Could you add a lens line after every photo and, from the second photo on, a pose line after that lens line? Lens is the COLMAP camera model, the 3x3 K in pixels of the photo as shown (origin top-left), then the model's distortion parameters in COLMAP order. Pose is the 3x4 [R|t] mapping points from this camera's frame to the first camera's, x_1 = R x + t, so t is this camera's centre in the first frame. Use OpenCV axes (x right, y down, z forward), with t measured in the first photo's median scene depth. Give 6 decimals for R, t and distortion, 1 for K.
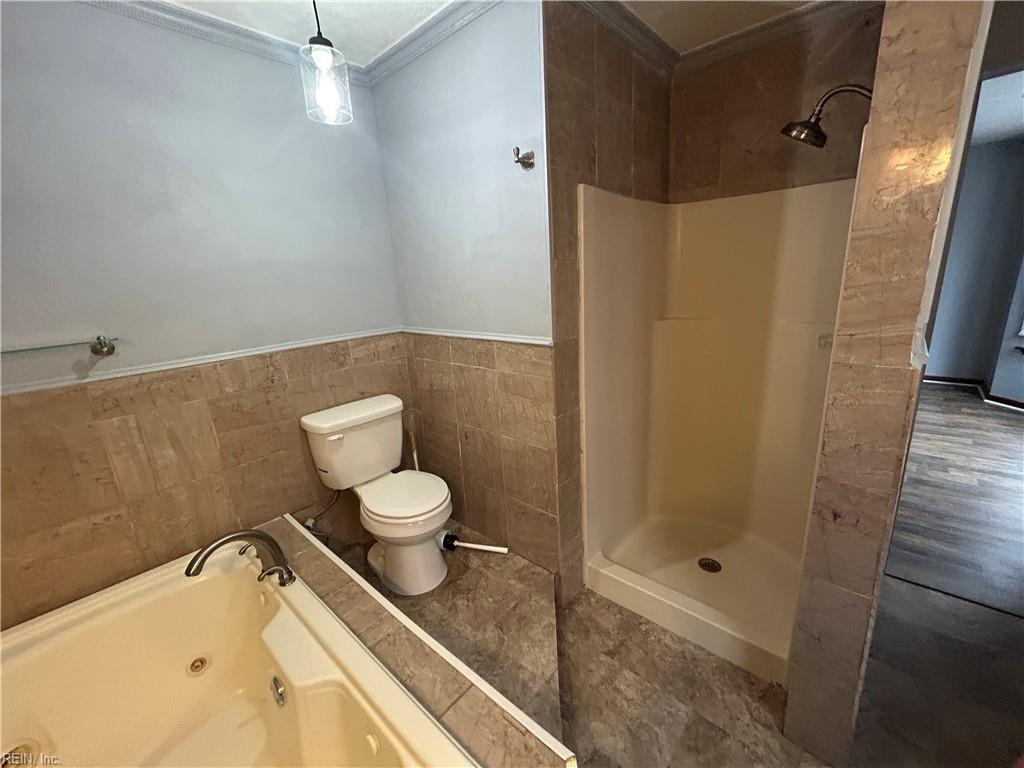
lens RADIAL K [[412.3, 0, 510.2], [0, 412.3, 385.2], [0, 0, 1]] dist [-0.002602, 0.000976]
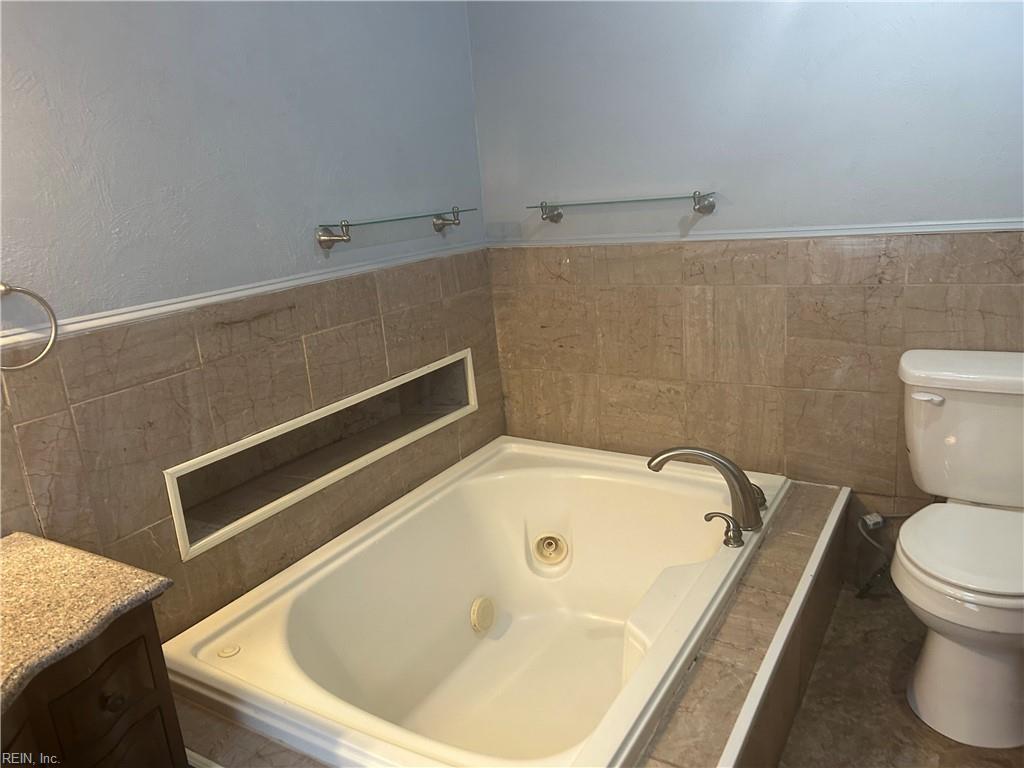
lens RADIAL K [[775.8, 0, 511.2], [0, 775.8, 383.7], [0, 0, 1]] dist [0.008953, 0.001503]
pose [[0.199145, 0.308700, -0.930079, 0.555237], [-0.175027, 0.945033, 0.276187, -0.107818], [0.964213, 0.107787, 0.242229, 0.221263]]
